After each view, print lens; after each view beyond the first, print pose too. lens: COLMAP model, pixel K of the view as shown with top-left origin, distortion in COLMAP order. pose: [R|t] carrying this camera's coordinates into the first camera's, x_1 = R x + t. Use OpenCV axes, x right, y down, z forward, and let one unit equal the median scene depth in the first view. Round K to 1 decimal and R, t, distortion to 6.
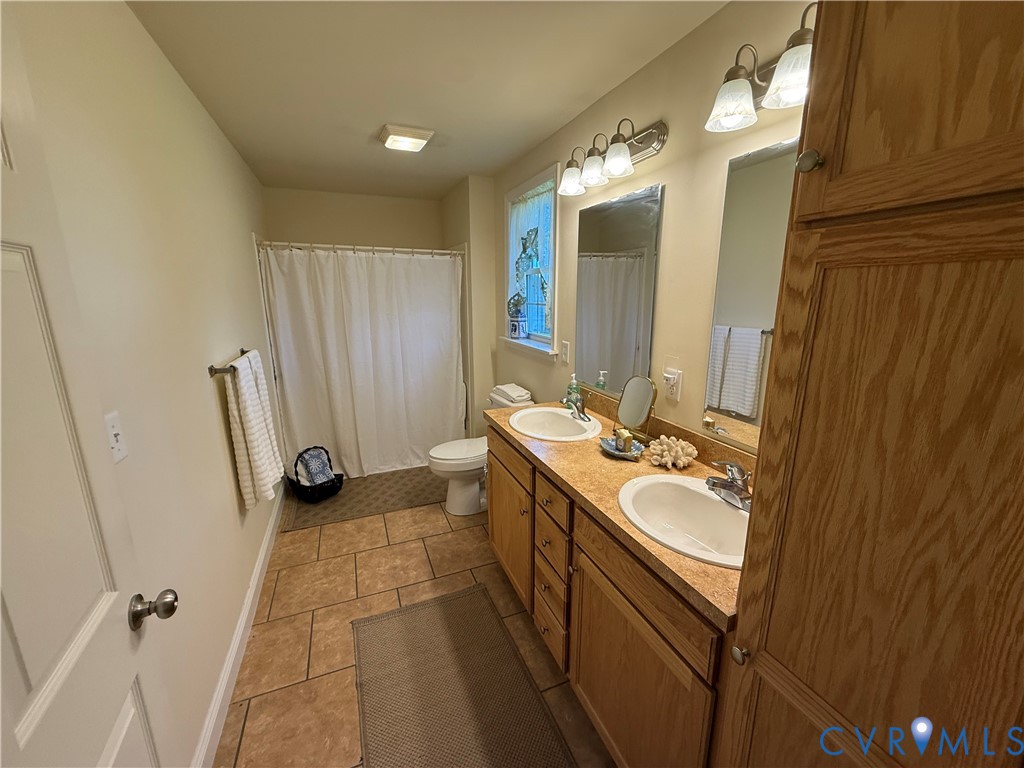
lens RADIAL K [[407.4, 0, 512.0], [0, 407.4, 384.0], [0, 0, 1]] dist [-0.000093, 0.000282]
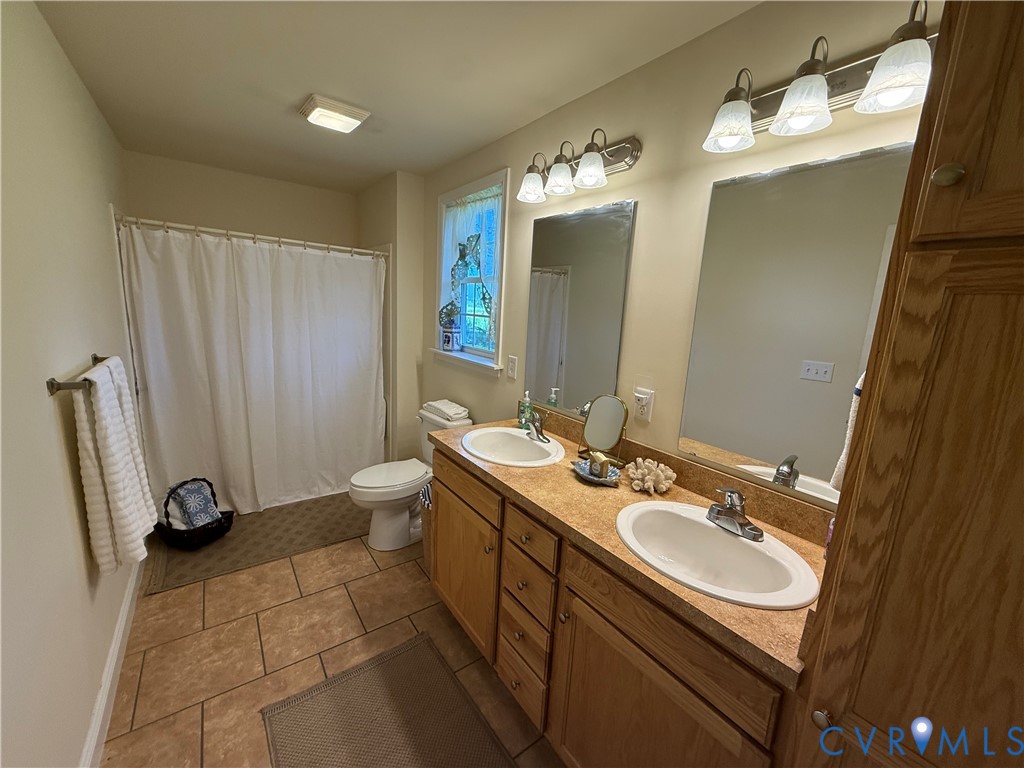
lens RADIAL K [[407.4, 0, 512.0], [0, 407.4, 384.0], [0, 0, 1]] dist [-0.000093, 0.000282]
pose [[0.969030, 0.009837, 0.246747, -0.129132], [-0.002764, 0.999576, -0.028996, -0.016075], [-0.246928, 0.027416, 0.968646, 0.113160]]
